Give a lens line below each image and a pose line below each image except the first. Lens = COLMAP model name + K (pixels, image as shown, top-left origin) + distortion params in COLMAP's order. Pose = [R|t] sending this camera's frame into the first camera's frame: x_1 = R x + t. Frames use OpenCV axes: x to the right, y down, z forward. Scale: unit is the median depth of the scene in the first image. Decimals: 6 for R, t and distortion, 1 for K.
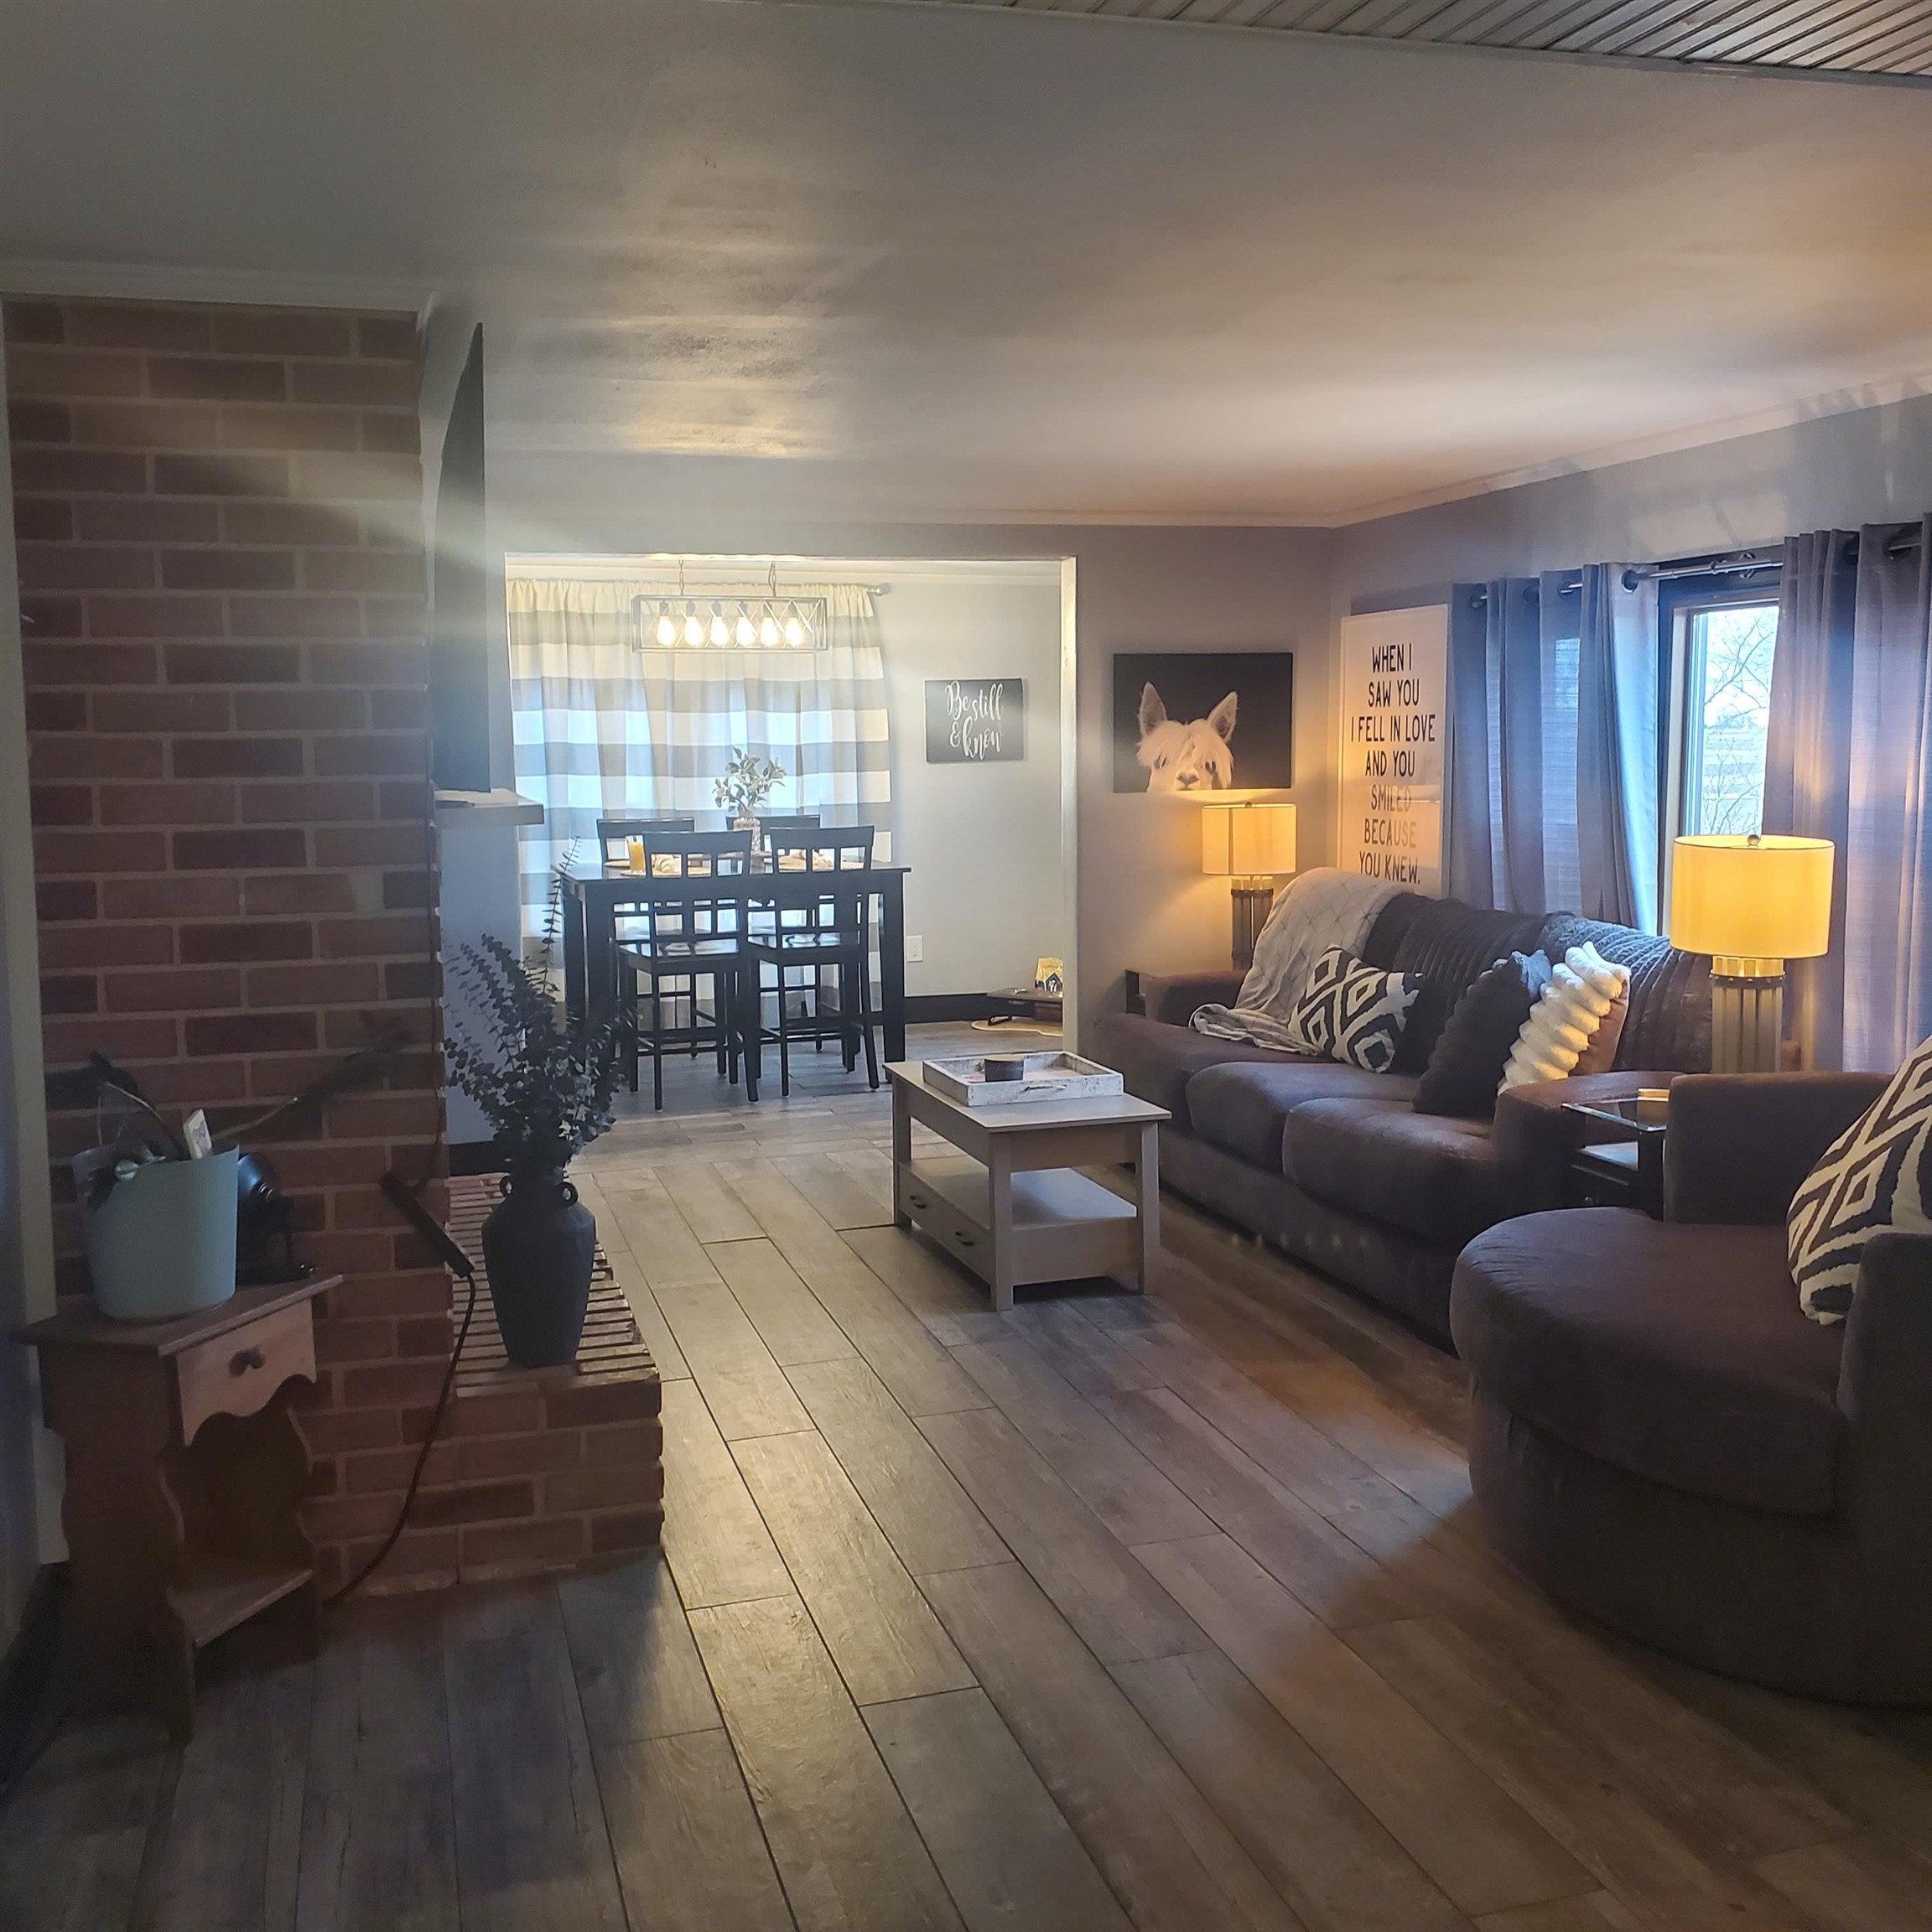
lens RADIAL K [[2019.3, 0, 966.0], [0, 2019.3, 966.0], [0, 0, 1]] dist [0.262089, -1.015934]
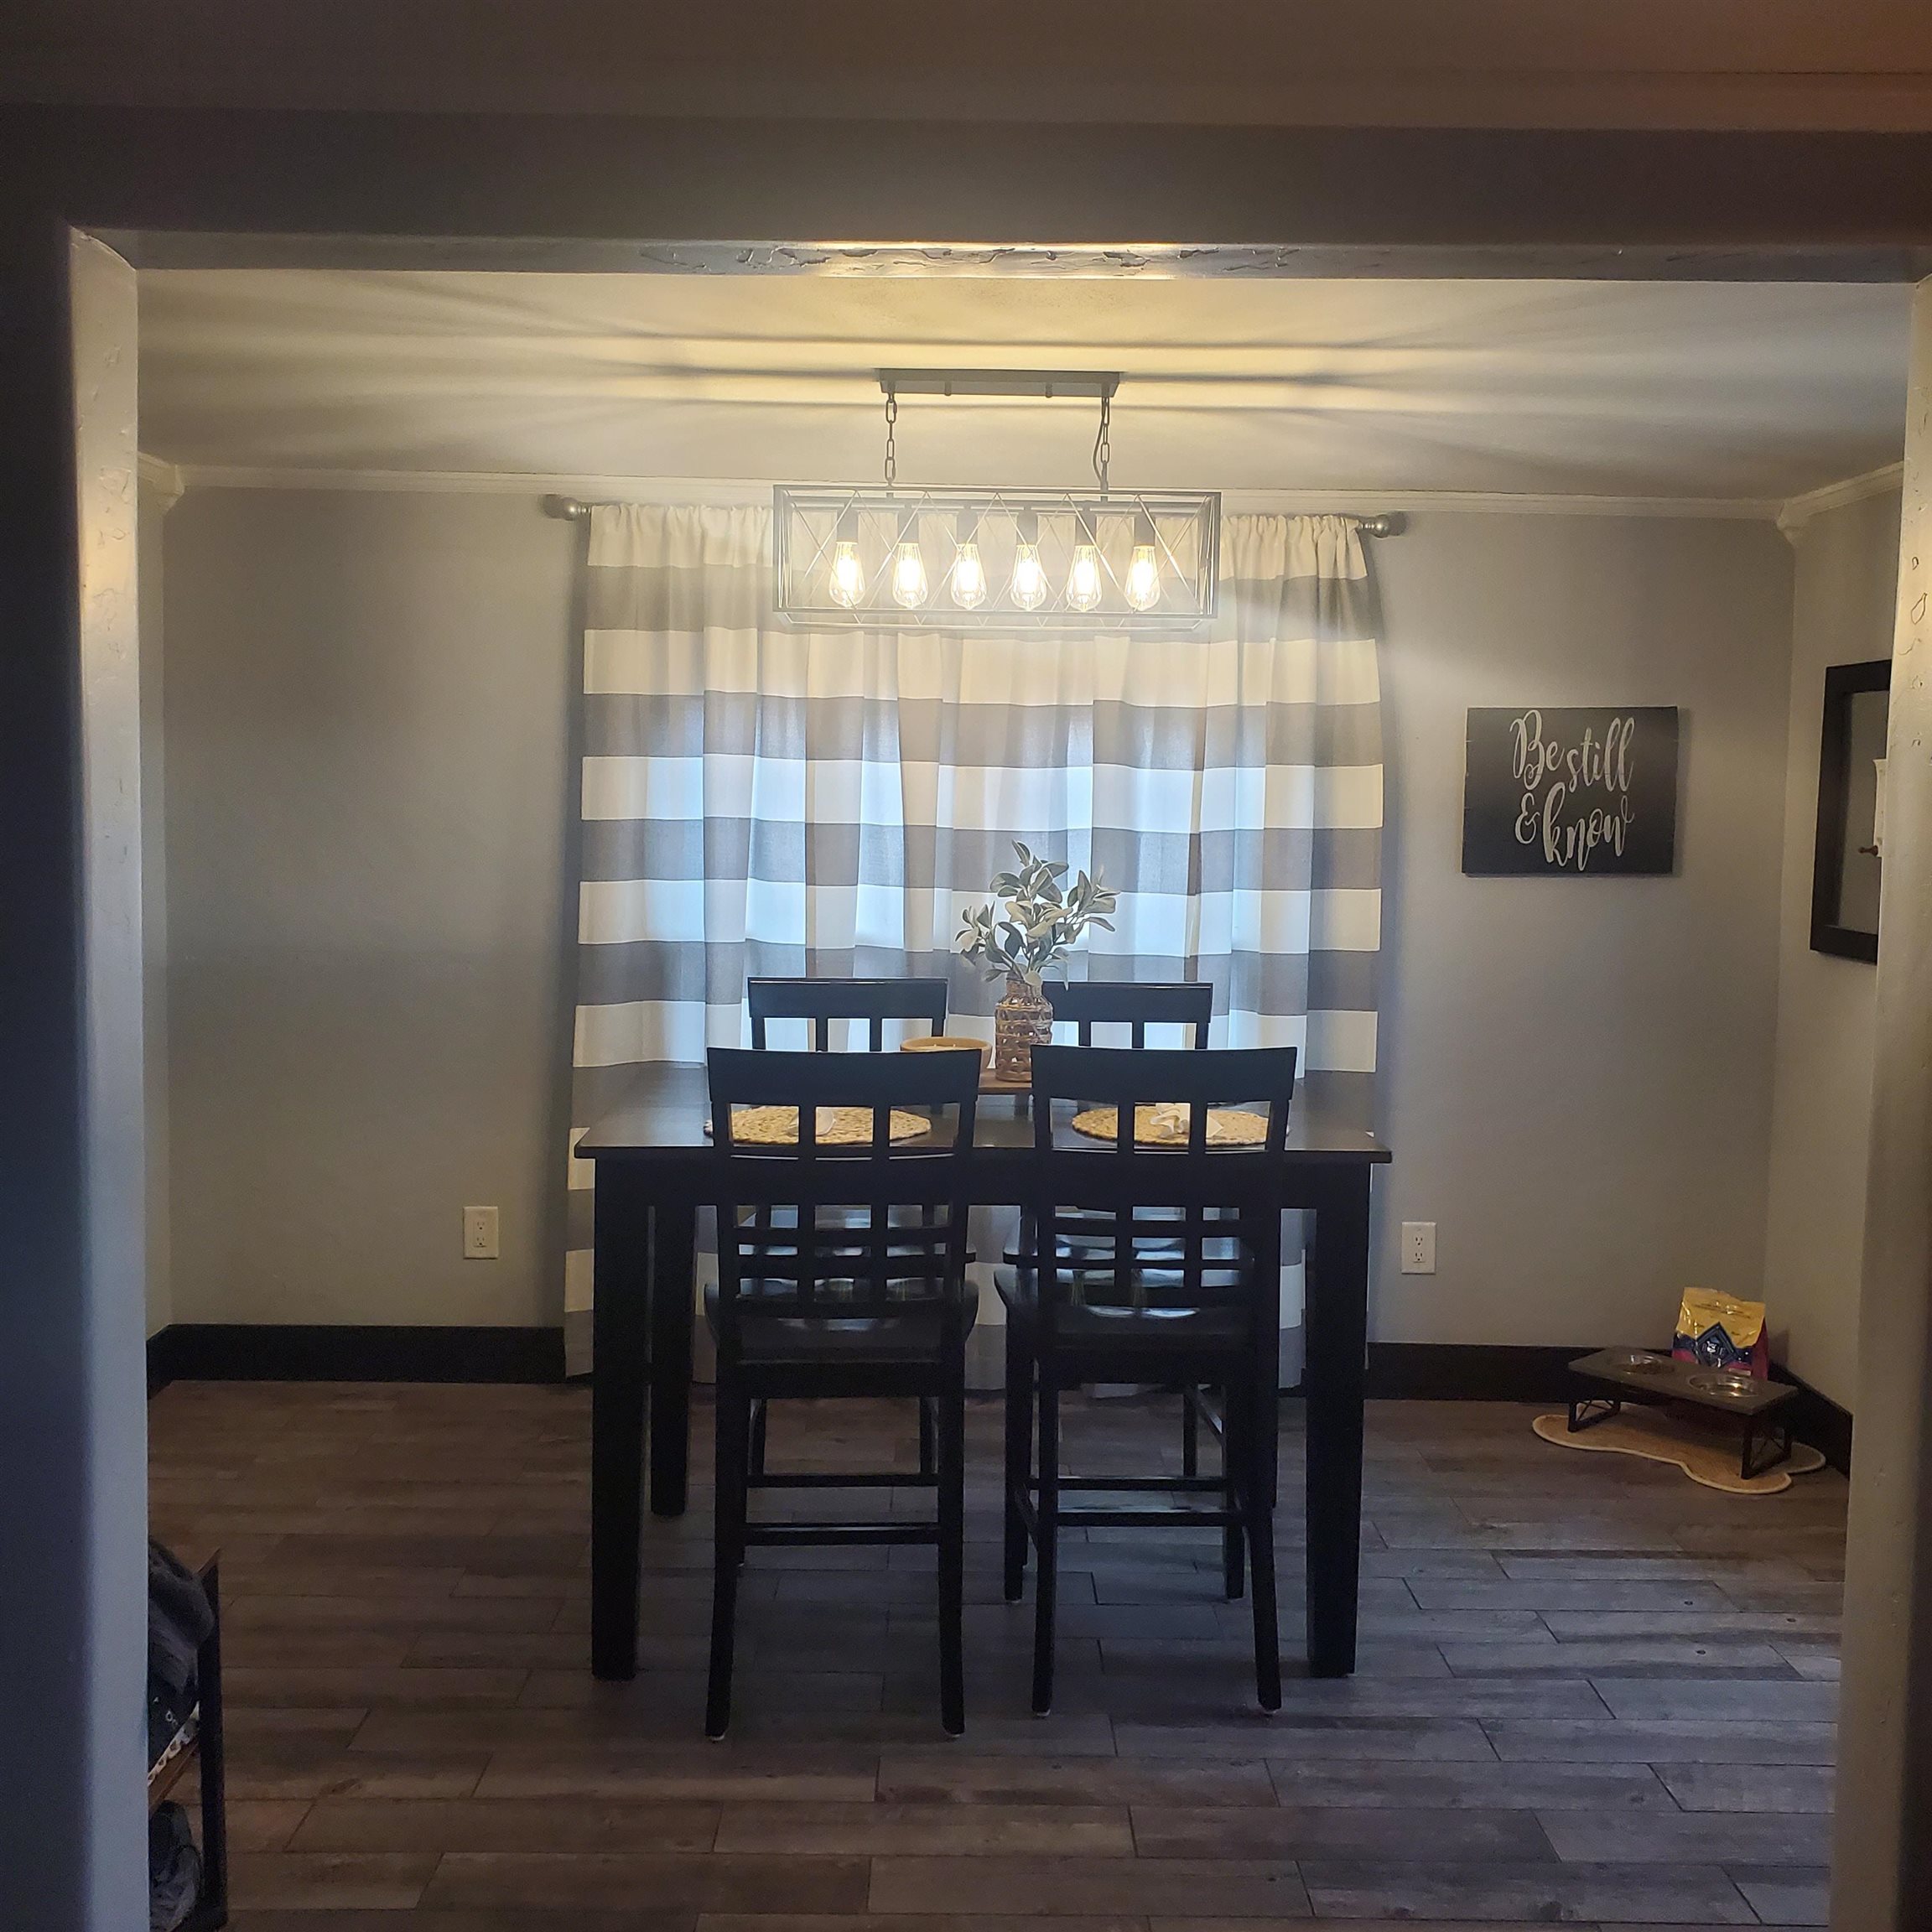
lens RADIAL K [[2019.3, 0, 966.0], [0, 2019.3, 966.0], [0, 0, 1]] dist [0.262089, -1.015934]
pose [[0.961367, 0.048818, -0.270907, 0.000263], [-0.057448, 0.998060, -0.024015, -0.061364], [0.269209, 0.038650, 0.962306, 0.507668]]
